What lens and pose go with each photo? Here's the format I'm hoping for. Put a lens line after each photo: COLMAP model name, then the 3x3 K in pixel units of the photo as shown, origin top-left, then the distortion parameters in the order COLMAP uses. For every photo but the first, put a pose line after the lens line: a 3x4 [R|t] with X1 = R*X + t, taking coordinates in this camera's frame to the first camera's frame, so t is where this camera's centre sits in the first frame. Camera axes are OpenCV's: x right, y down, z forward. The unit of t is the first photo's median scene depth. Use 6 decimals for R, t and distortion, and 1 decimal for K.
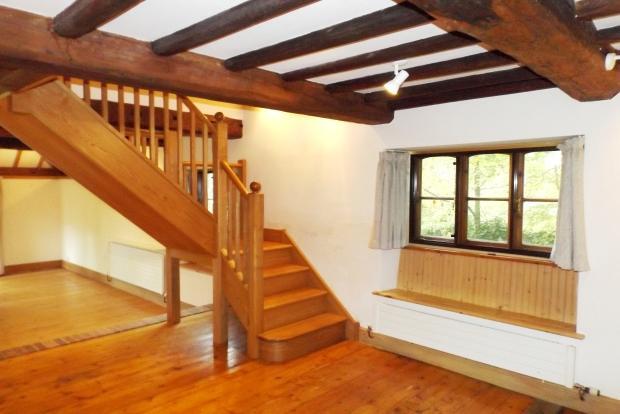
lens RADIAL K [[443.7, 0, 318.3], [0, 443.7, 214.6], [0, 0, 1]] dist [0.002961, 0.000976]
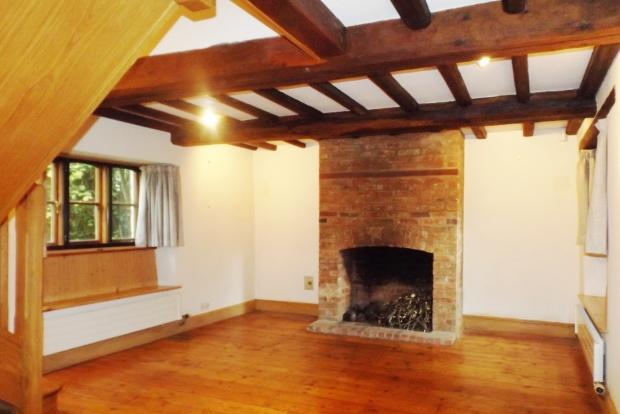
lens RADIAL K [[443.7, 0, 318.3], [0, 443.7, 214.6], [0, 0, 1]] dist [0.002961, 0.000976]
pose [[-0.274960, -0.002393, 0.961453, -1.037864], [0.056494, 0.998229, 0.018641, 0.007823], [-0.959794, 0.059442, -0.274338, 0.867111]]
